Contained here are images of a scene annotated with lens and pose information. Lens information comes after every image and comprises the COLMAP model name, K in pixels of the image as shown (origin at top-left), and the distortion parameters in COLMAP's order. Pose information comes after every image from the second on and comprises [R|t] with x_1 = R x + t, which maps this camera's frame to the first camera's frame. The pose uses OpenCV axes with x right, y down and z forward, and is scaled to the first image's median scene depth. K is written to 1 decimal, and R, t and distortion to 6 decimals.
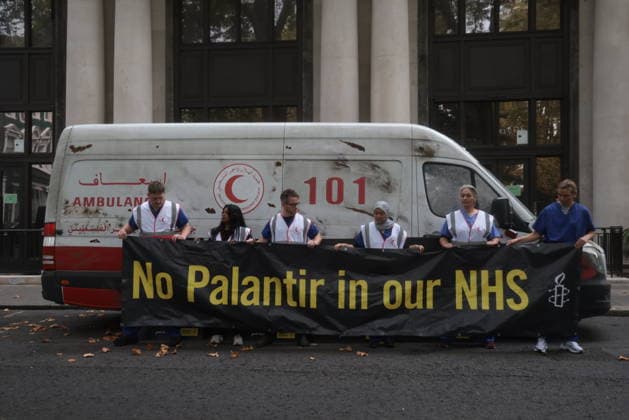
lens RADIAL K [[703.8, 0, 350.5], [0, 703.8, 207.4], [0, 0, 1]] dist [0.052997, -0.010223]
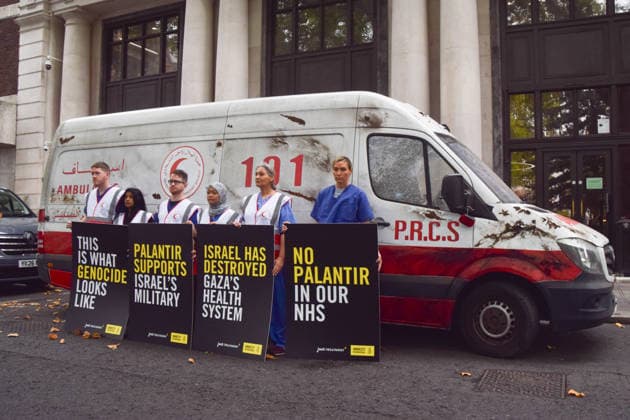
lens RADIAL K [[601.5, 0, 314.5], [0, 601.5, 206.4], [0, 0, 1]] dist [-0.163927, 0.002021]
pose [[0.941327, -0.004700, -0.337464, 0.275423], [0.001232, 0.999944, -0.010490, 0.027071], [0.337495, 0.009459, 0.941280, 0.311820]]
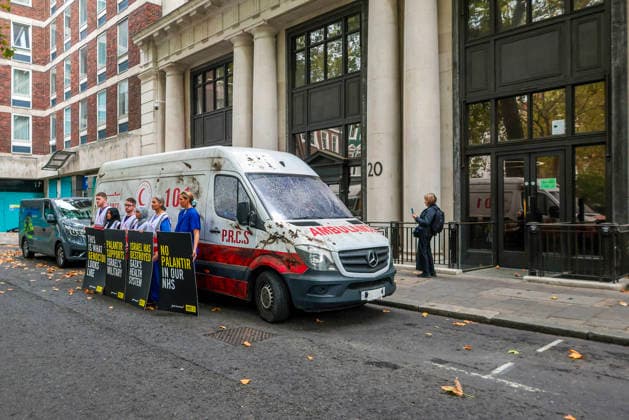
lens RADIAL K [[521.6, 0, 226.8], [0, 521.6, 209.5], [0, 0, 1]] dist [-0.000033, 0.001246]
pose [[0.688235, -0.001480, -0.725486, 0.808485], [0.020839, 0.999626, 0.017730, -0.015773], [0.725189, -0.027321, 0.688008, 0.336178]]
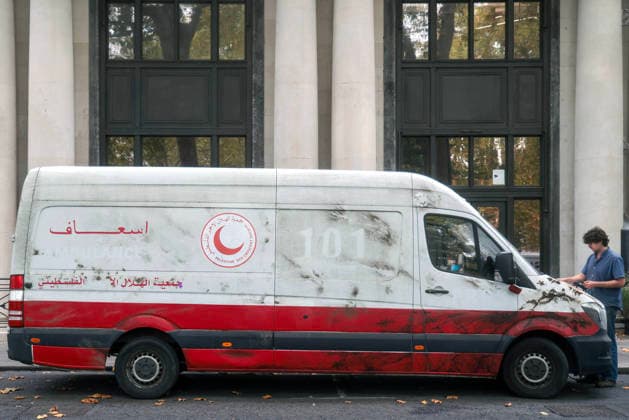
lens RADIAL K [[904.6, 0, 342.3], [0, 904.6, 209.5], [0, 0, 1]] dist [0.009317, 0.063140]
pose [[0.994258, 0.011930, 0.106346, -0.136350], [-0.007834, 0.999215, -0.038842, -0.020995], [-0.106726, 0.037786, 0.993570, -0.209917]]
